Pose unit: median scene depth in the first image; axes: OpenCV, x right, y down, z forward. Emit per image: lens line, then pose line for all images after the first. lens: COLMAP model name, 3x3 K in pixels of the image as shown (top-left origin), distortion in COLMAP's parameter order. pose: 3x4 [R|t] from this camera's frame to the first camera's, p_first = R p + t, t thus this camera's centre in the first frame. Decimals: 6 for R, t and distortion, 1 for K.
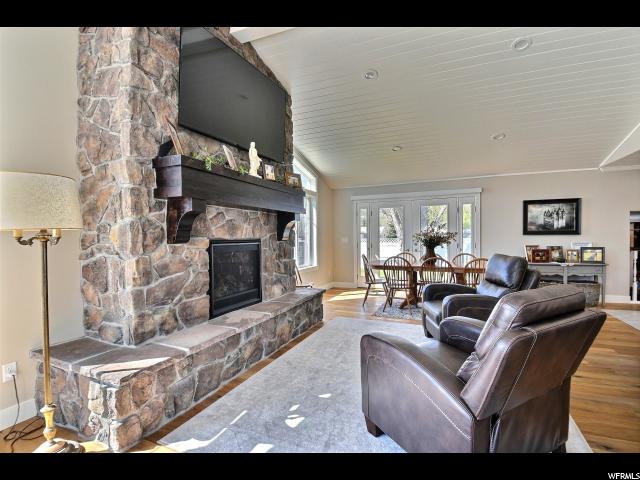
lens RADIAL K [[303.5, 0, 329.8], [0, 303.5, 237.9], [0, 0, 1]] dist [0.004975, -0.002559]
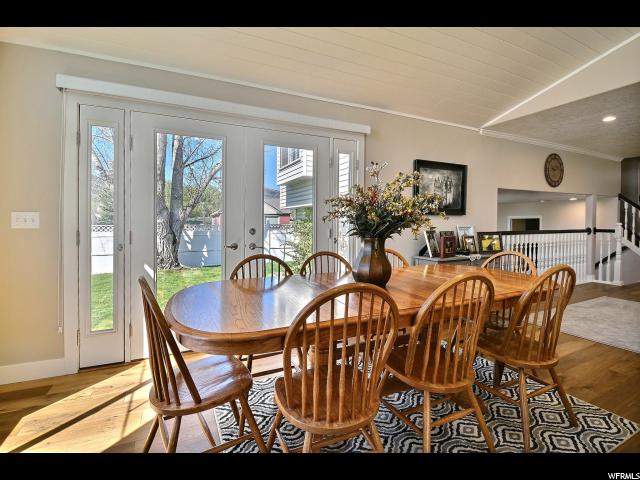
lens RADIAL K [[303.5, 0, 313.7], [0, 303.5, 233.2], [0, 0, 1]] dist [0.004975, -0.002559]
pose [[0.672889, -0.017062, 0.739546, 0.045741], [0.001378, 0.999761, 0.021812, 0.027730], [-0.739742, -0.013658, 0.672752, 1.347374]]
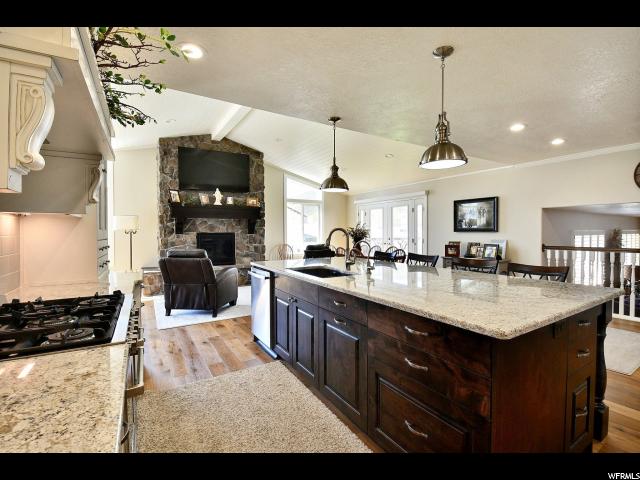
lens RADIAL K [[303.5, 0, 322.8], [0, 303.5, 233.5], [0, 0, 1]] dist [0.004975, -0.002559]
pose [[0.795675, 0.013282, -0.605578, 1.699173], [-0.009102, 0.999909, 0.009972, -0.021056], [0.605656, -0.002422, 0.795723, -0.274801]]
